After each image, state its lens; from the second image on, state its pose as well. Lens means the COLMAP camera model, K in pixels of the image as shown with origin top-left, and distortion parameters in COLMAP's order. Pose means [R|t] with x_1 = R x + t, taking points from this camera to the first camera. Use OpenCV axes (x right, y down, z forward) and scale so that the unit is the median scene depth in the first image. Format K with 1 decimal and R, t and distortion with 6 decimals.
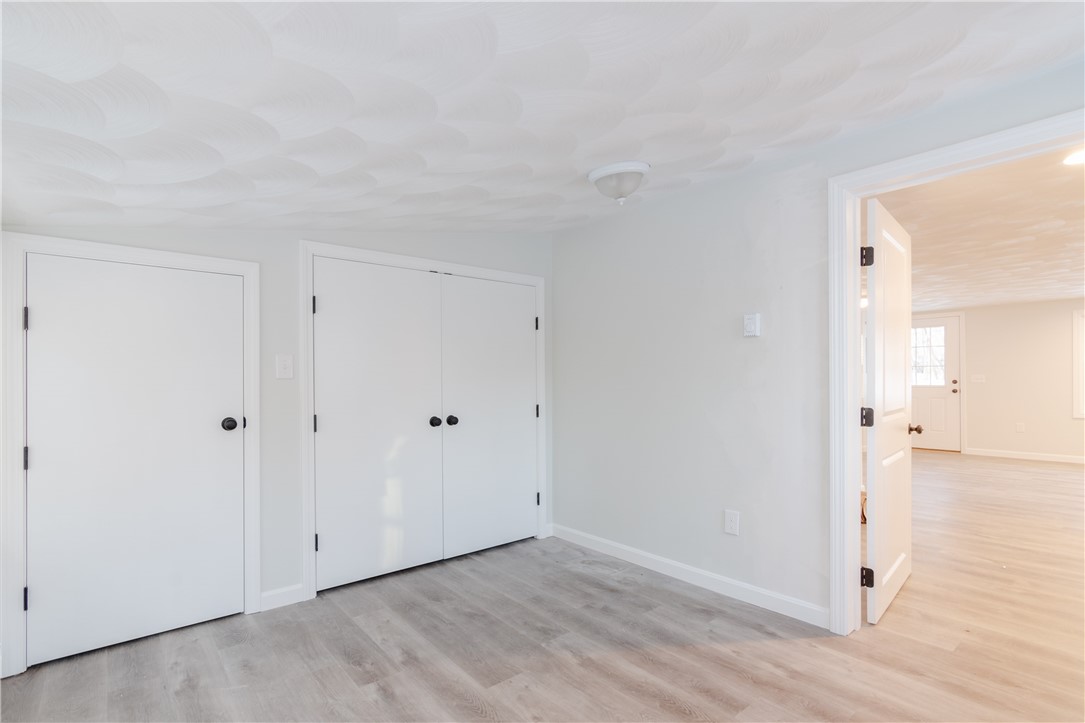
lens RADIAL K [[526.9, 0, 543.5], [0, 526.9, 371.3], [0, 0, 1]] dist [-0.001968, -0.000164]
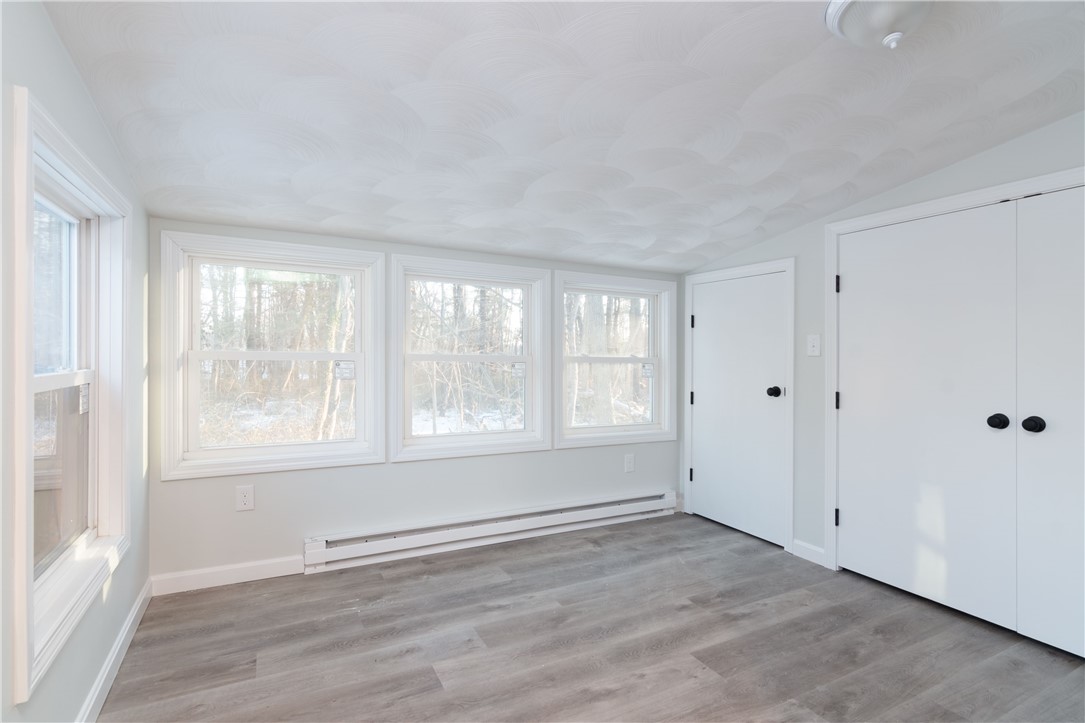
lens RADIAL K [[523.7, 0, 545.1], [0, 523.7, 355.5], [0, 0, 1]] dist [-0.003749, -0.000053]
pose [[-0.205241, 0.002996, -0.978707, 0.759026], [0.000386, 0.999995, 0.002980, 0.010511], [0.978711, 0.000234, -0.205241, 0.740481]]
